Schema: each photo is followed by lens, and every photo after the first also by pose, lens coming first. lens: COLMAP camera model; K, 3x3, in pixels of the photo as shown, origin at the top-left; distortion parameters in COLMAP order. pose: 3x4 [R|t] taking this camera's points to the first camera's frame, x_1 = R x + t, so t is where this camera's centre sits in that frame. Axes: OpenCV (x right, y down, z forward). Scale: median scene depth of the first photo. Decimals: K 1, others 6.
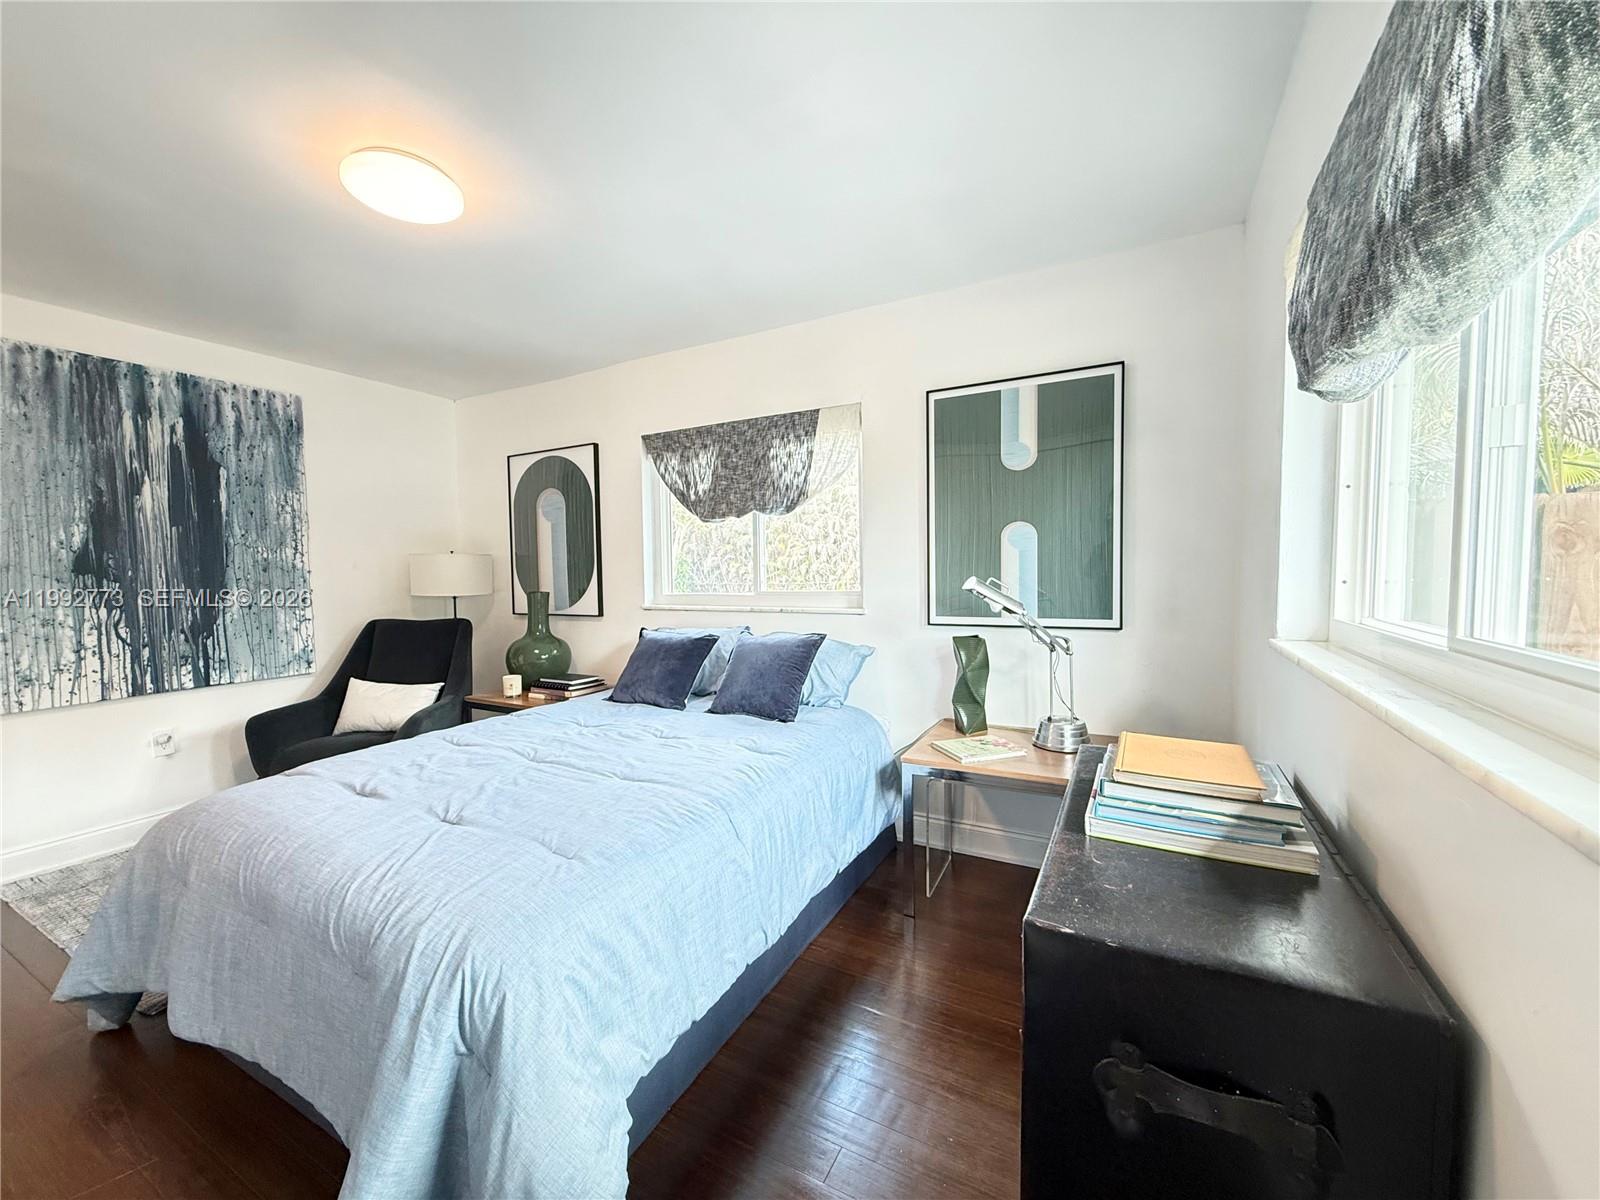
lens RADIAL K [[636.4, 0, 799.7], [0, 636.4, 599.5], [0, 0, 1]] dist [-0.002484, 0.000185]
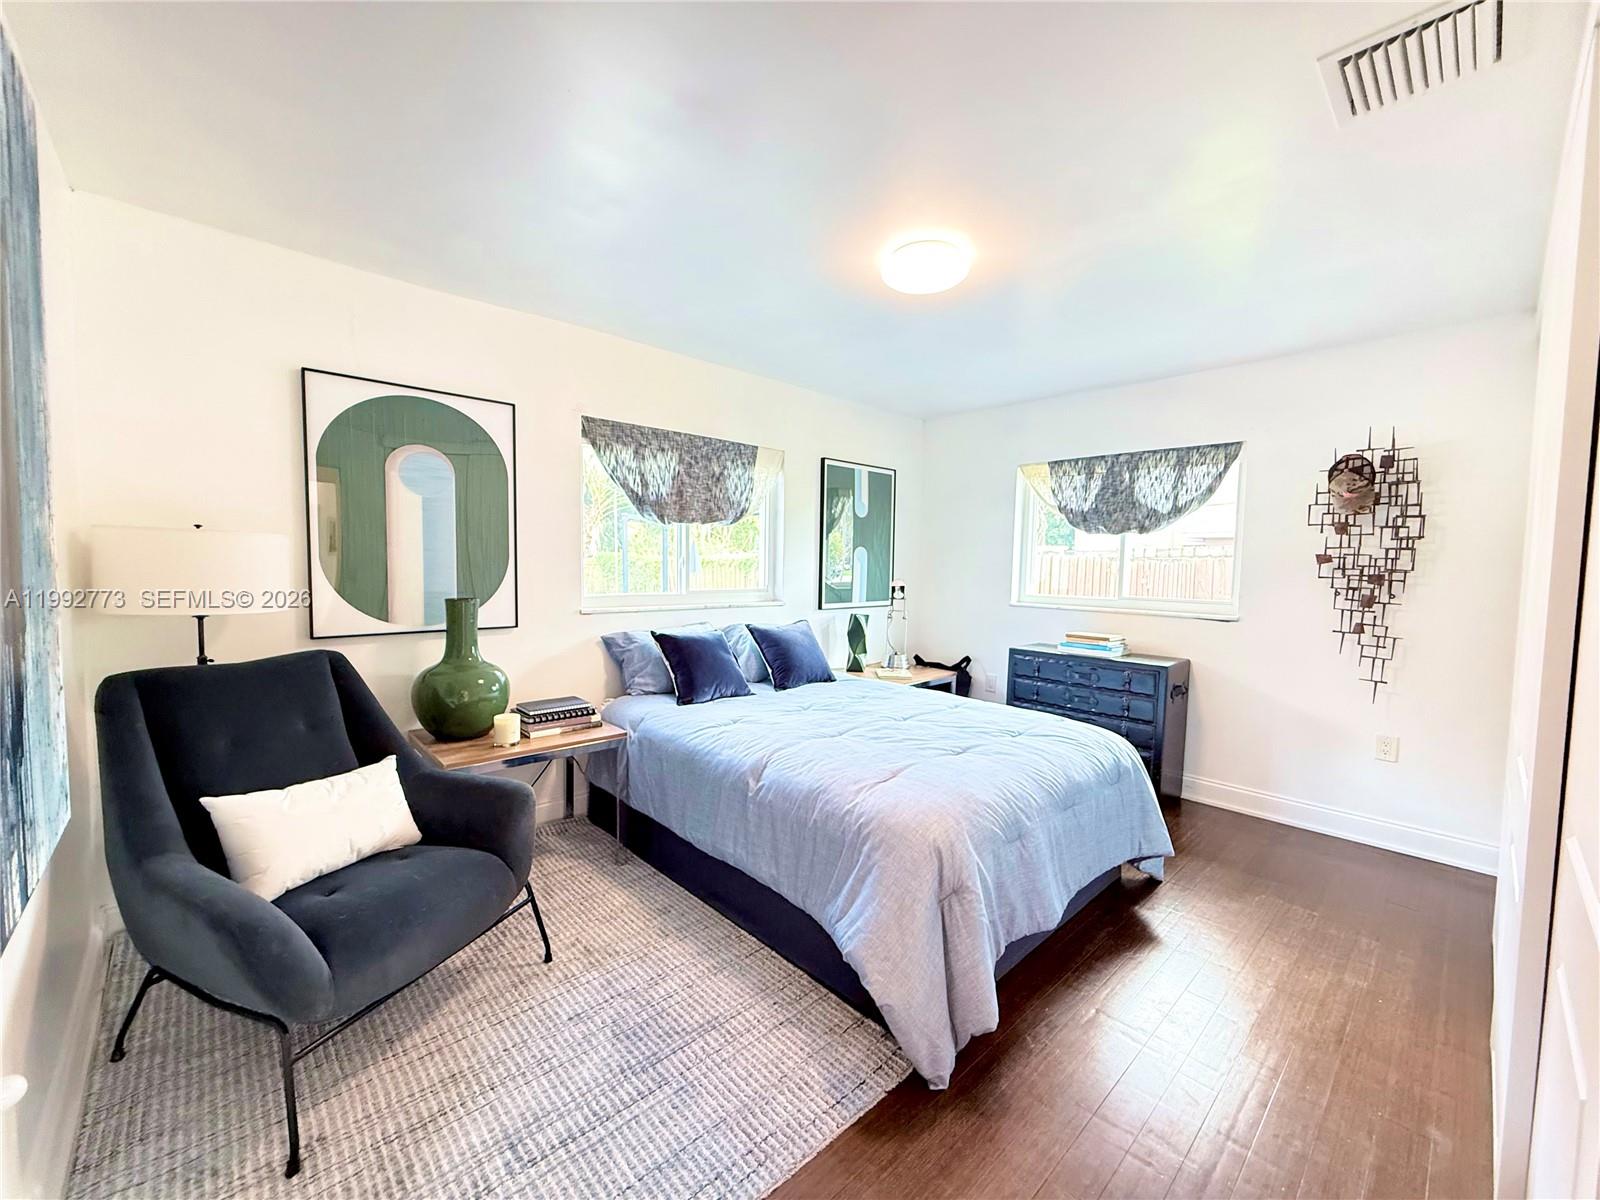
lens RADIAL K [[636.4, 0, 801.1], [0, 636.4, 600.2], [0, 0, 1]] dist [-0.002484, 0.000185]
pose [[0.319259, -0.036355, 0.946970, -1.092848], [0.019901, 0.999301, 0.031655, -0.028357], [-0.947459, 0.008740, 0.319759, 0.483400]]
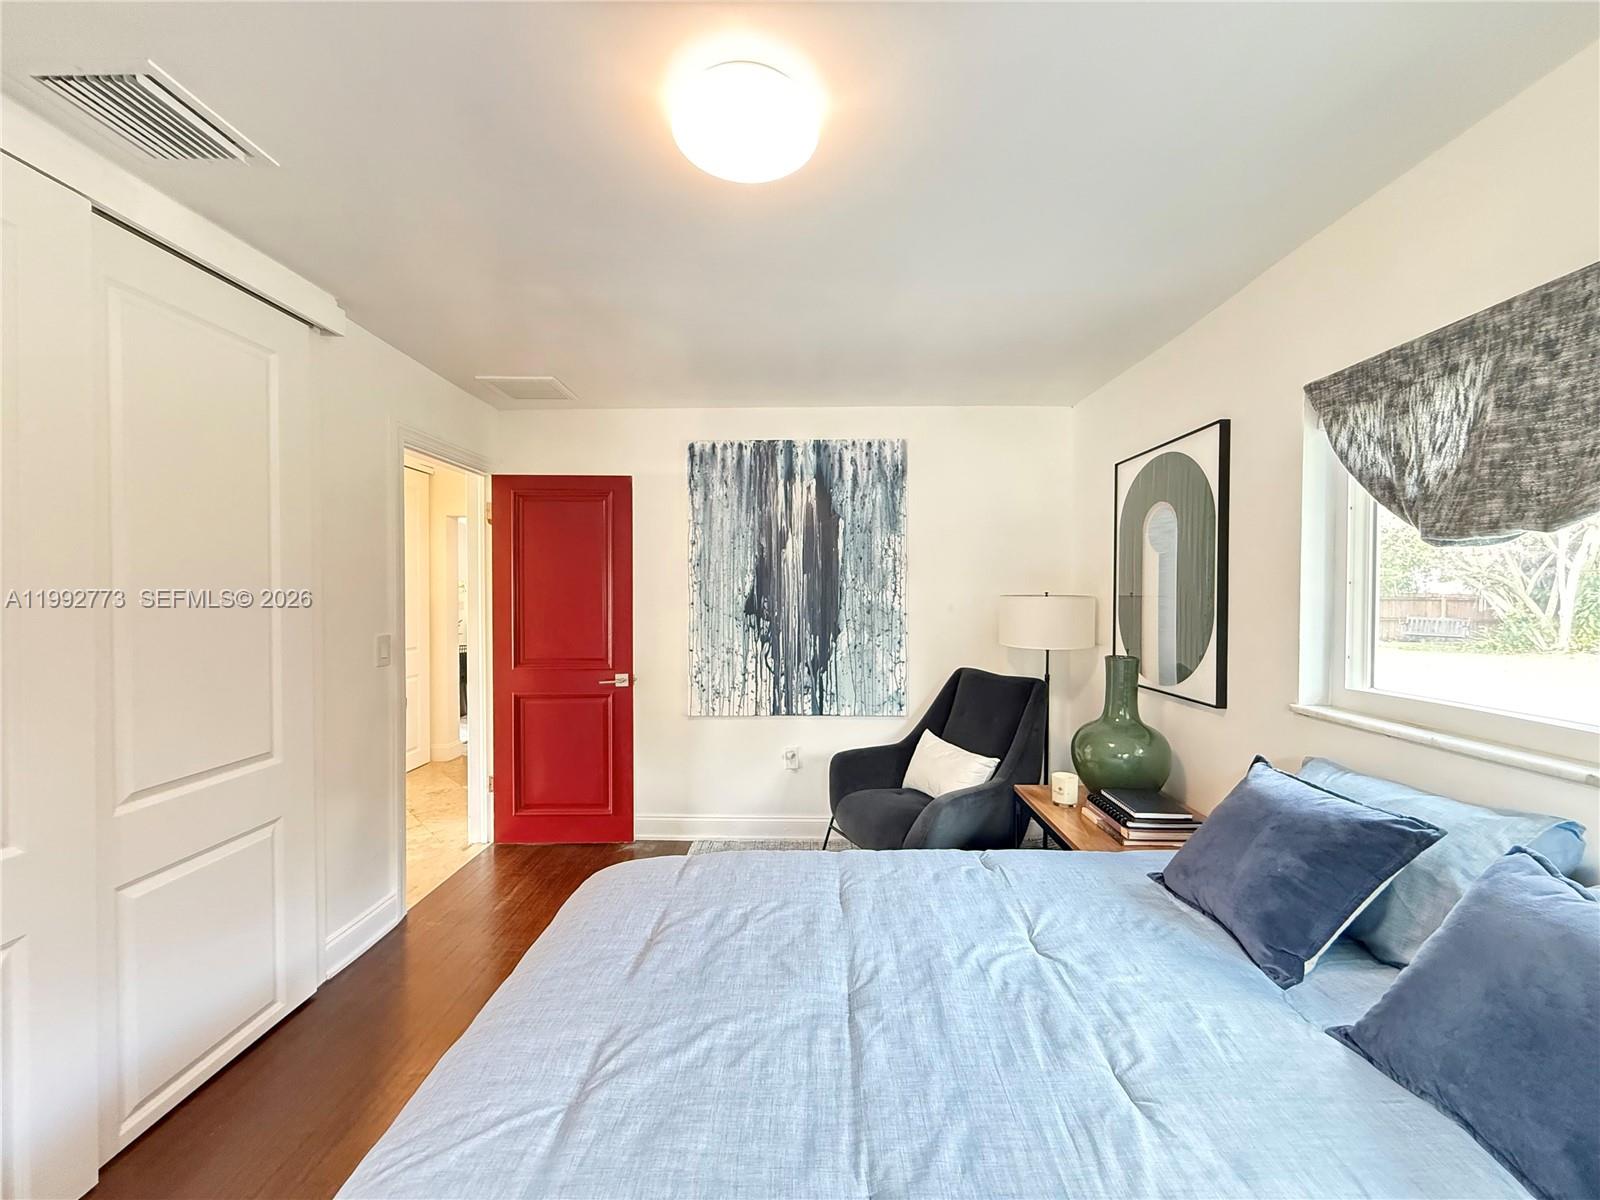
lens RADIAL K [[636.4, 0, 794.2], [0, 636.4, 602.1], [0, 0, 1]] dist [-0.002484, 0.000185]
pose [[0.458585, 0.028013, -0.888209, 0.035267], [-0.049180, 0.998771, 0.006109, -0.065686], [0.887289, 0.040880, 0.459399, 0.426167]]
